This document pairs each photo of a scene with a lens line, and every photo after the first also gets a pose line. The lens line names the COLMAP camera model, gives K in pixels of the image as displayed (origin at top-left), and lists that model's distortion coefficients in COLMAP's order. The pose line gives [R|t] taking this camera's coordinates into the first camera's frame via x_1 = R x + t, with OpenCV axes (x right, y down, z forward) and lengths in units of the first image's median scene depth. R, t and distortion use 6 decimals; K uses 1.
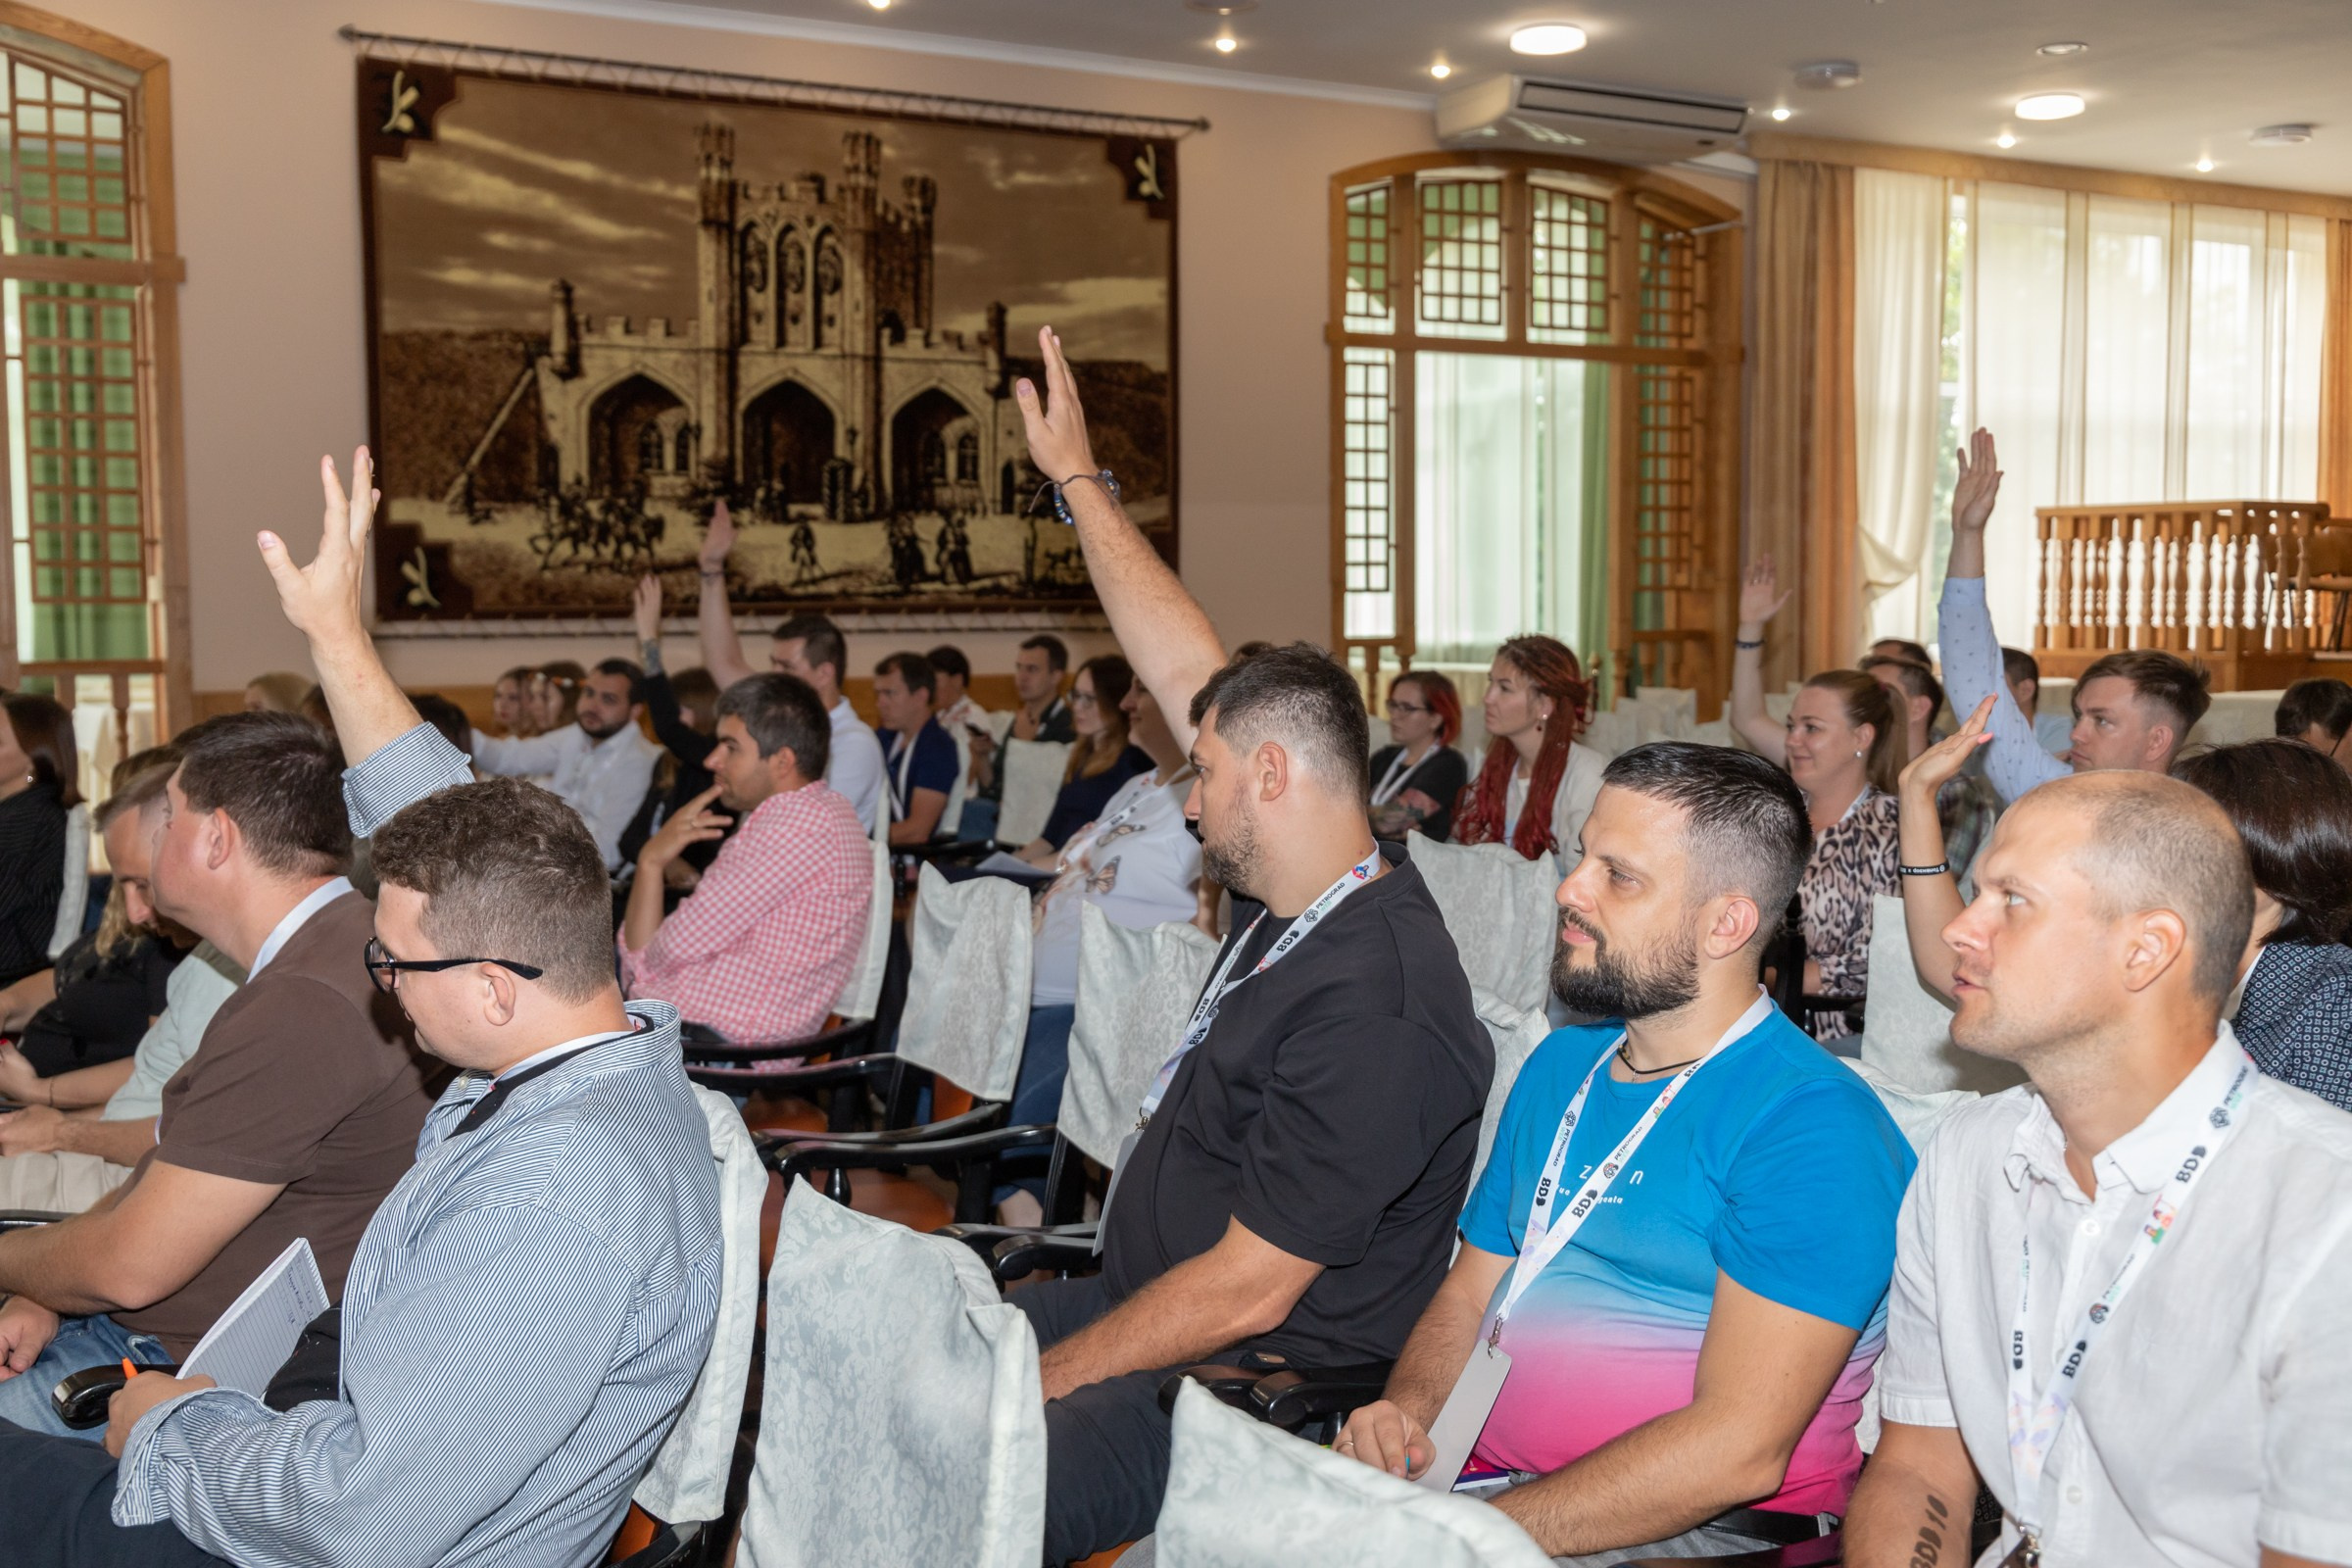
lens RADIAL K [[2460.5, 0, 1167.9], [0, 2460.5, 761.2], [0, 0, 1]] dist [0.042295, 0.000000]
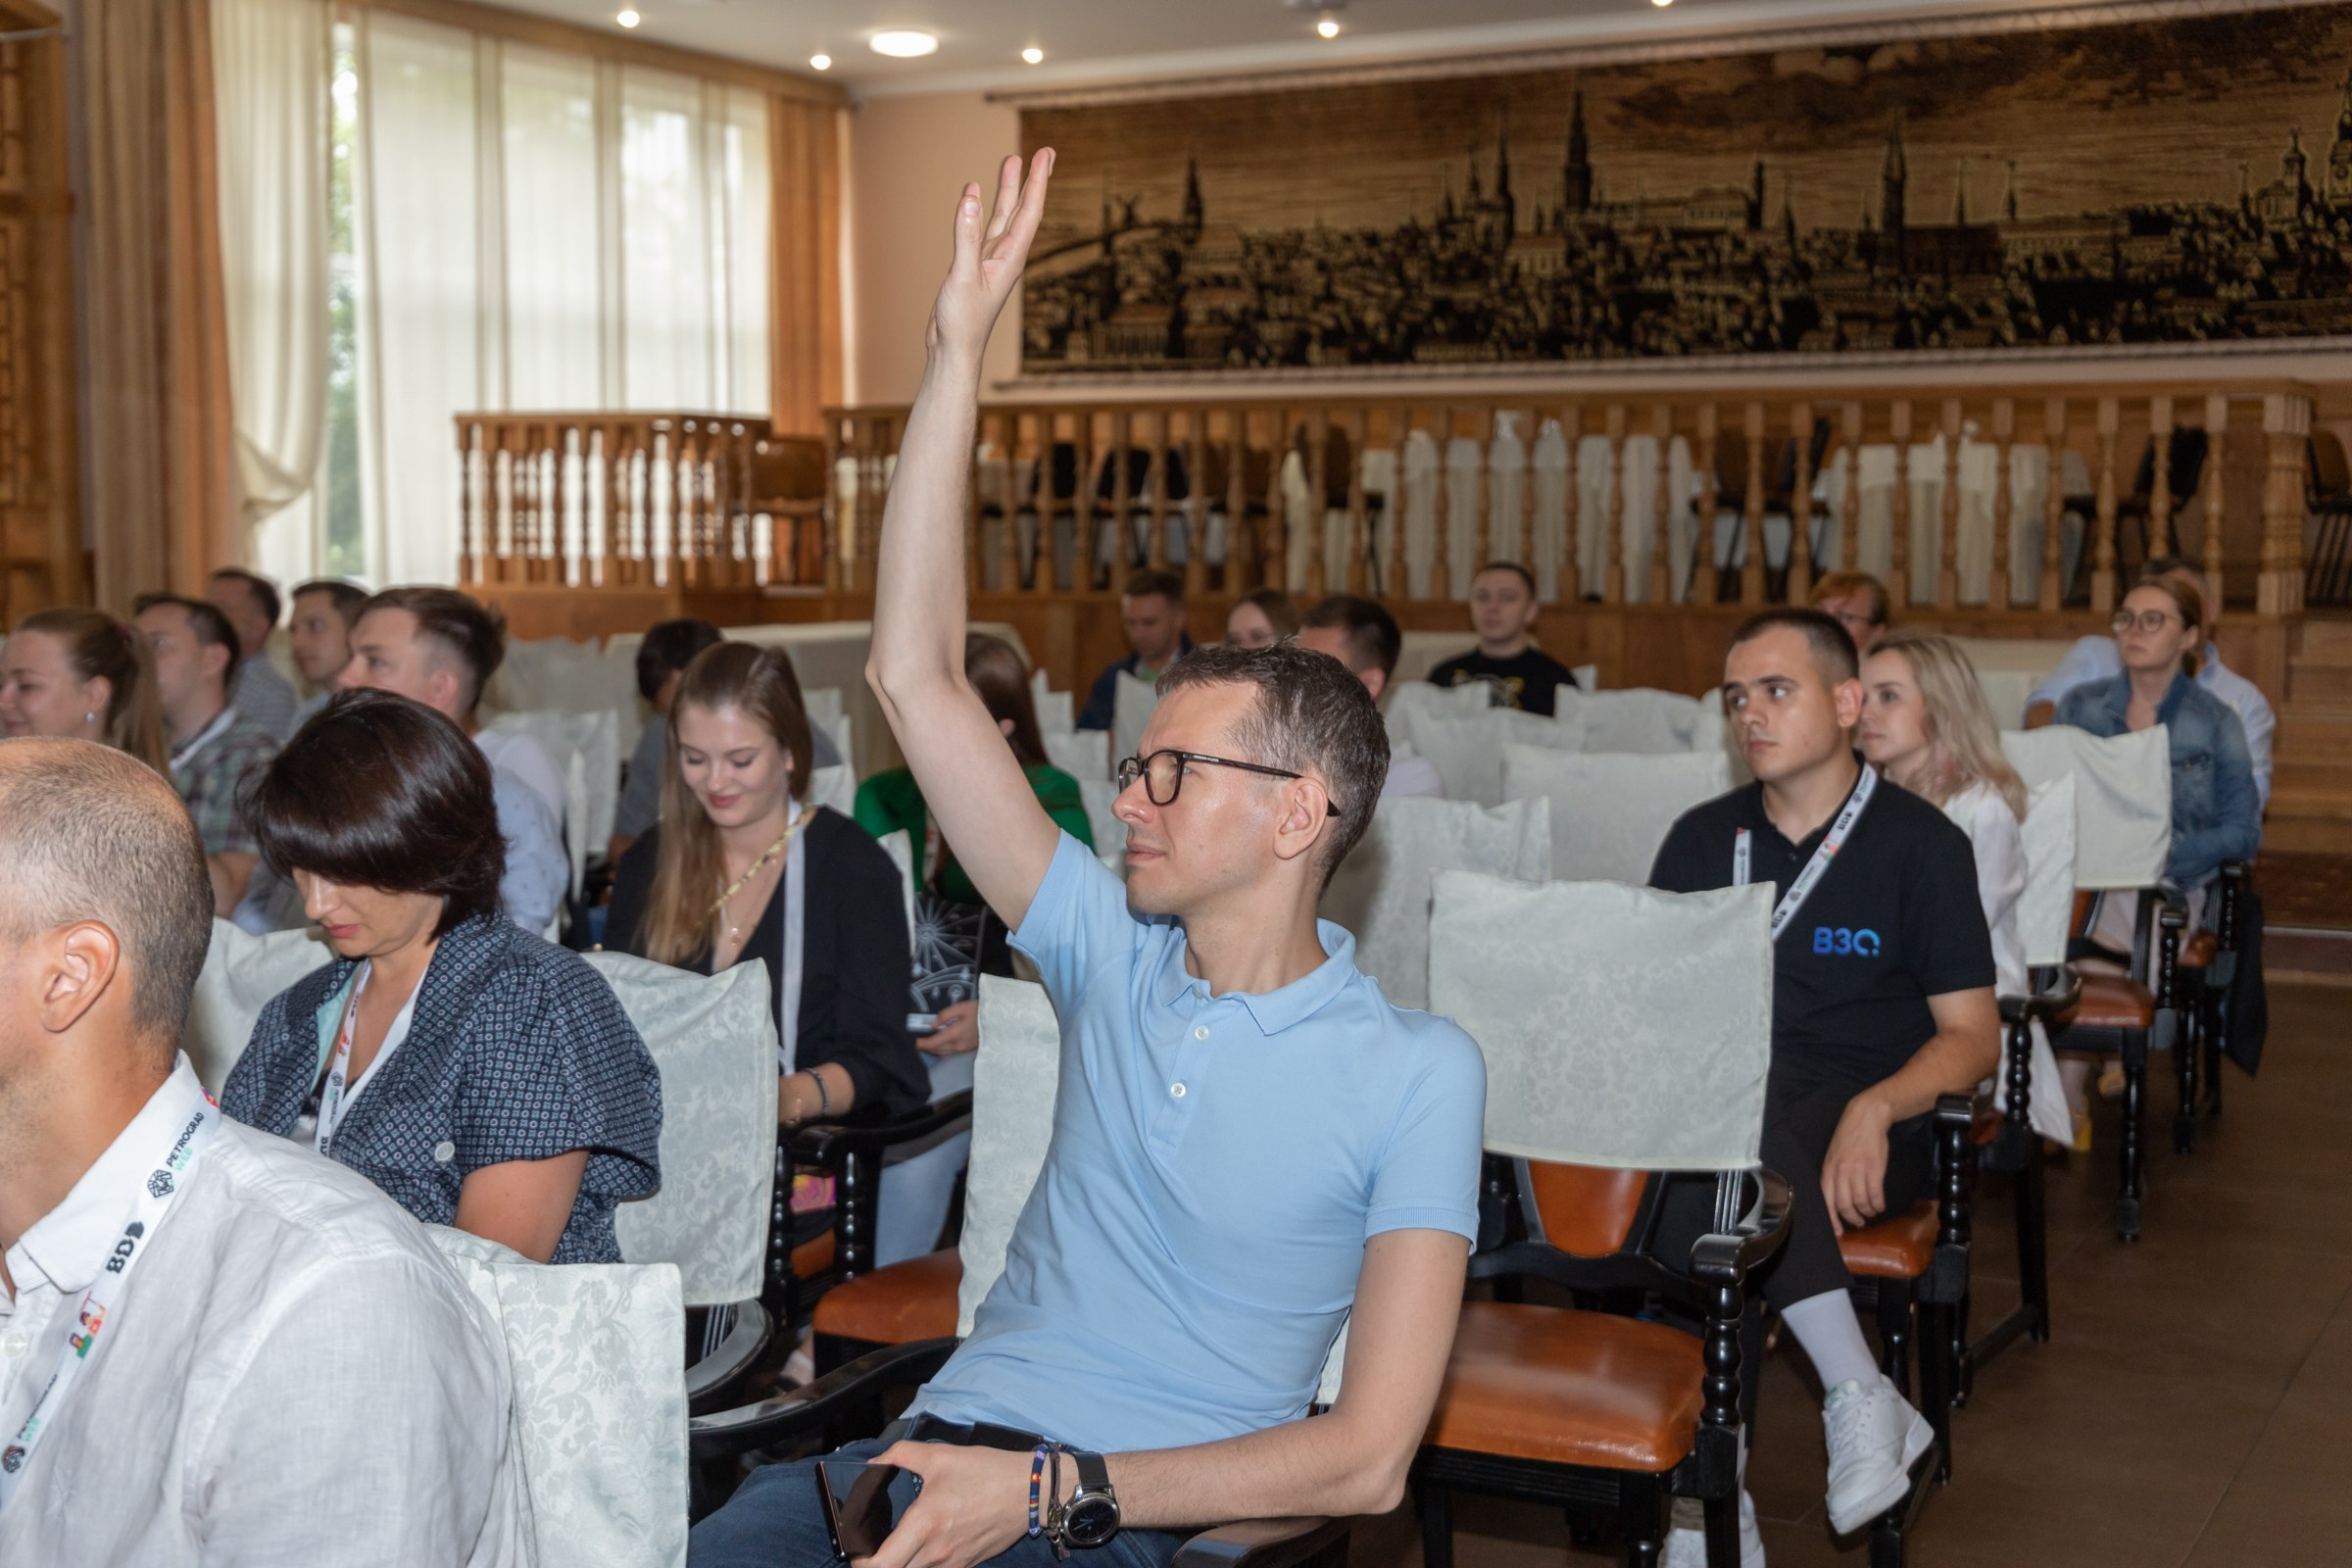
lens RADIAL K [[3040.4, 0, 1163.0], [0, 3040.4, 771.7], [0, 0, 1]] dist [0.043925, 0.000000]
pose [[0.853748, -0.036675, 0.519393, 0.026454], [0.028281, 0.999310, 0.024076, 0.000065], [-0.519918, -0.005866, 0.854196, 0.002565]]
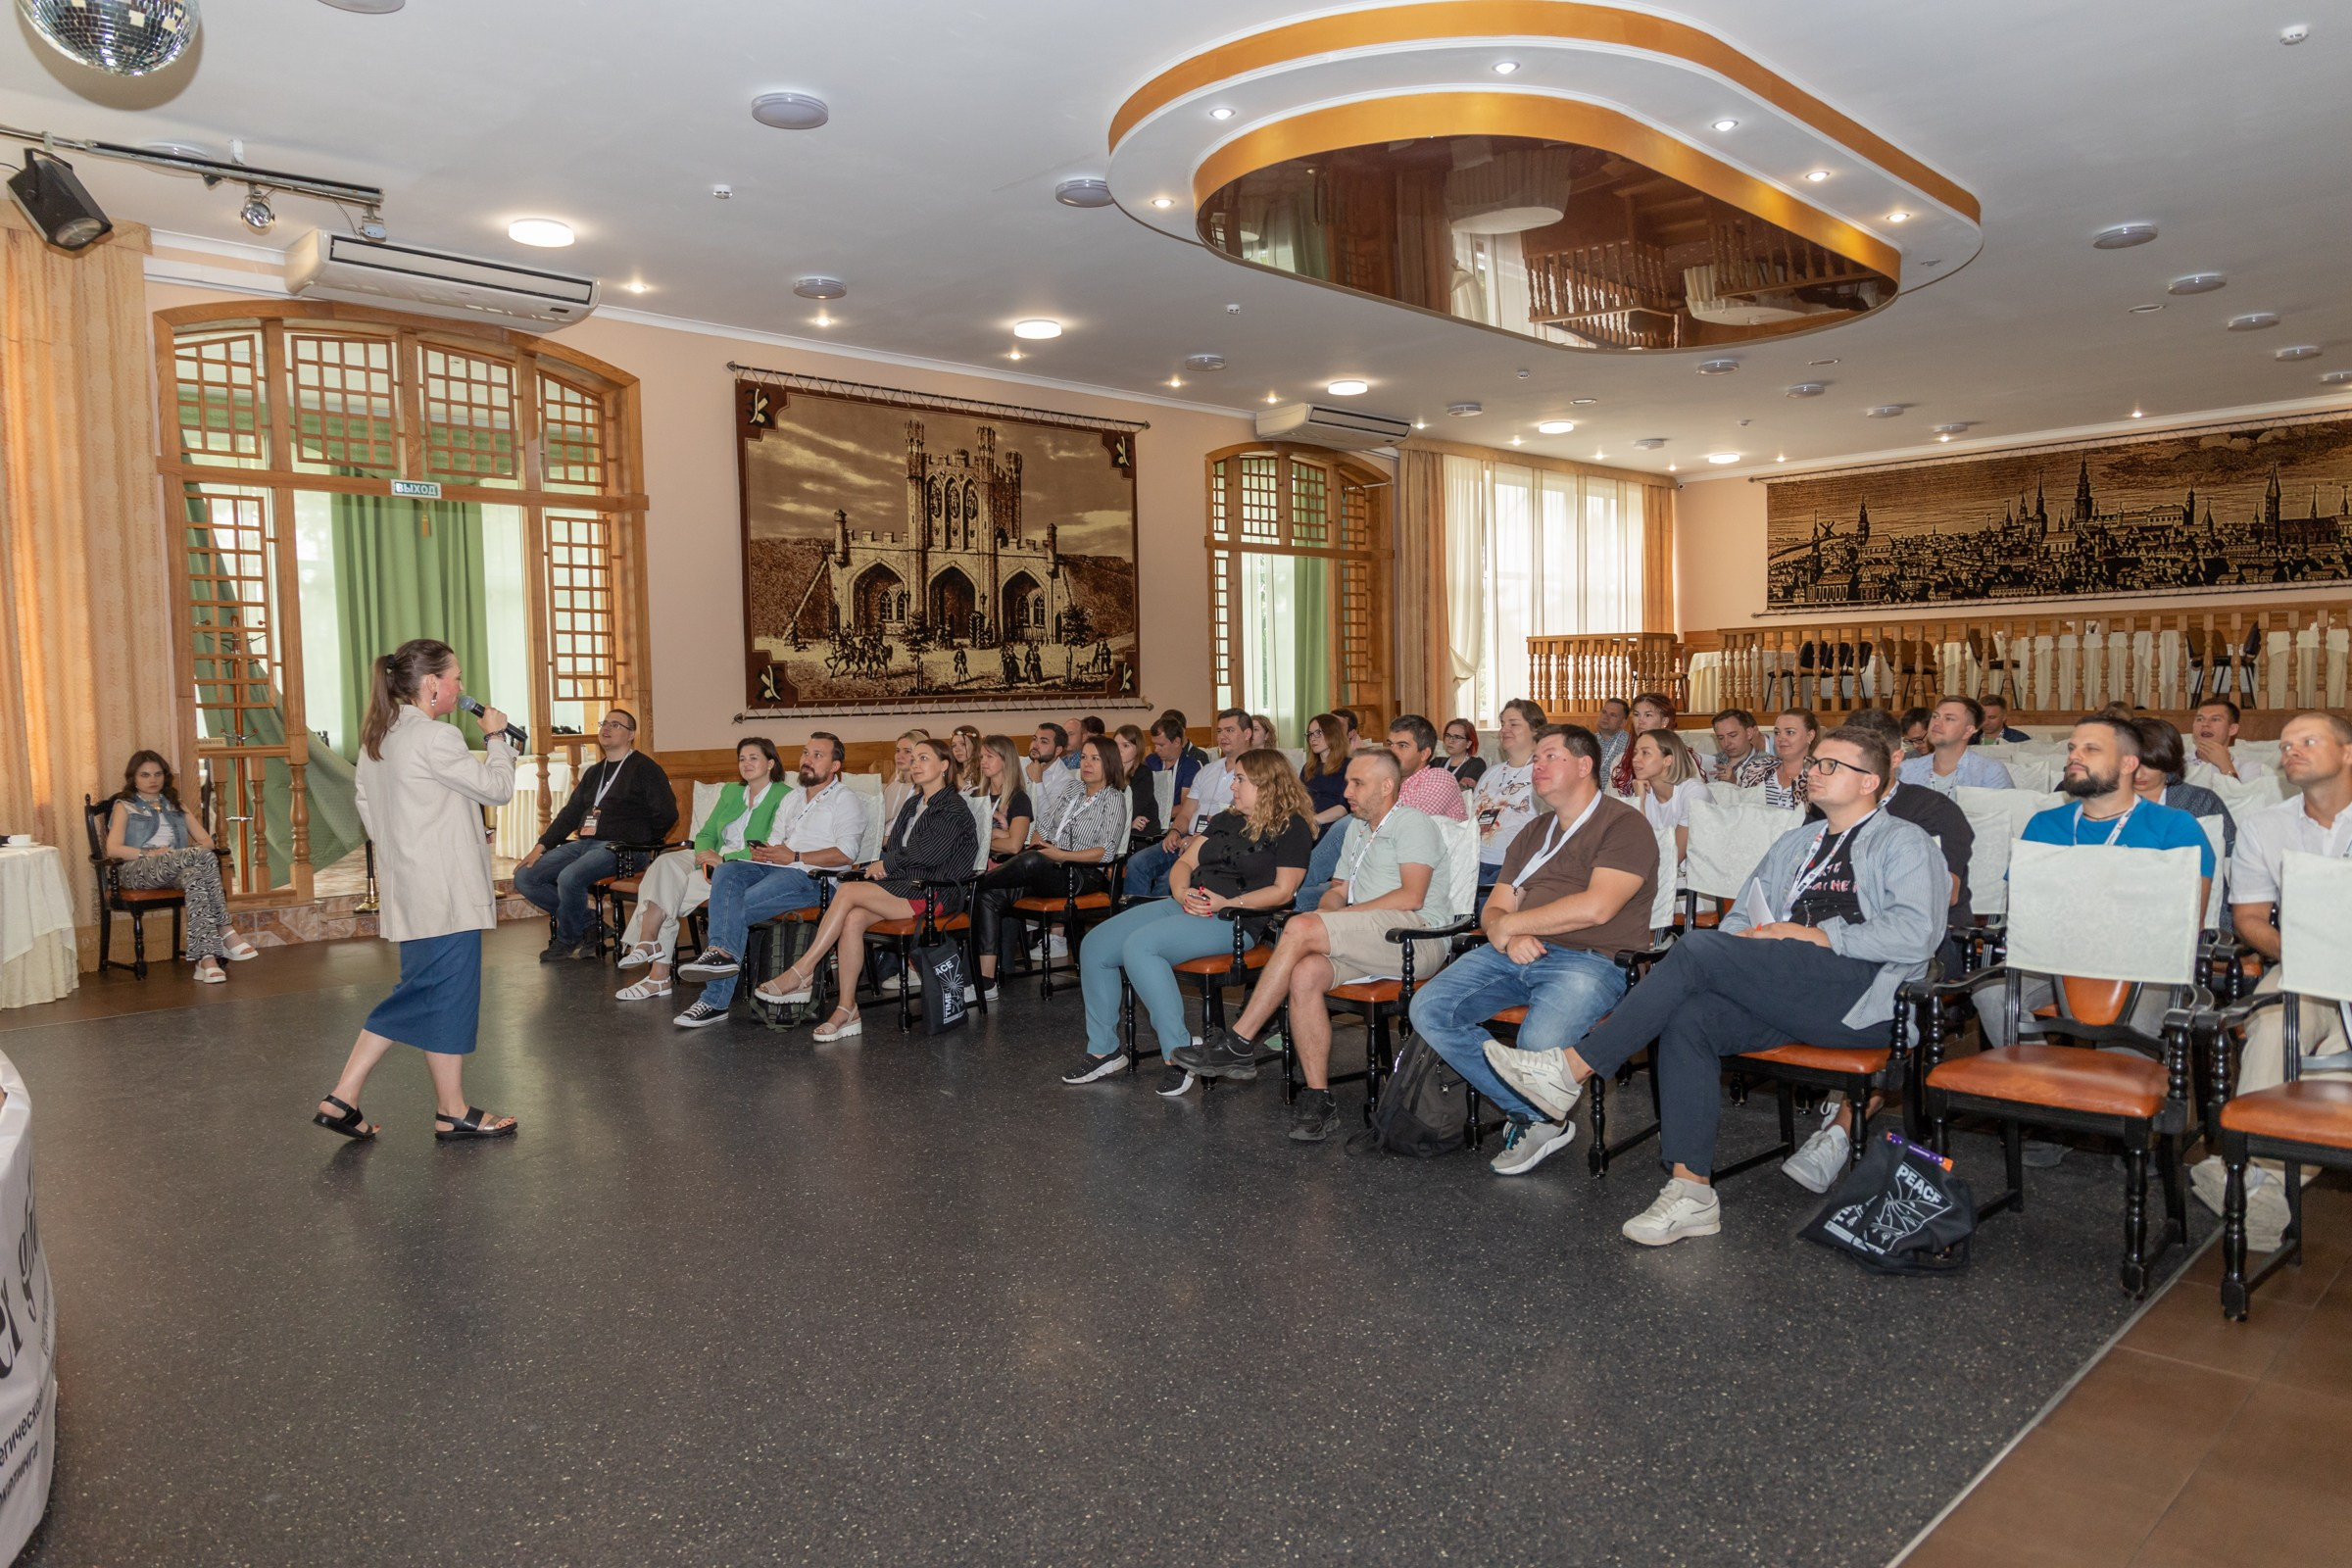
lens RADIAL K [[1641.8, 0, 1225.0], [0, 1641.8, 756.9], [0, 0, 1]] dist [0.058359, -0.003057]
pose [[0.959495, -0.024607, 0.280647, -0.308363], [0.032596, 0.999184, -0.023834, 0.013577], [-0.279832, 0.032017, 0.959515, -0.170289]]
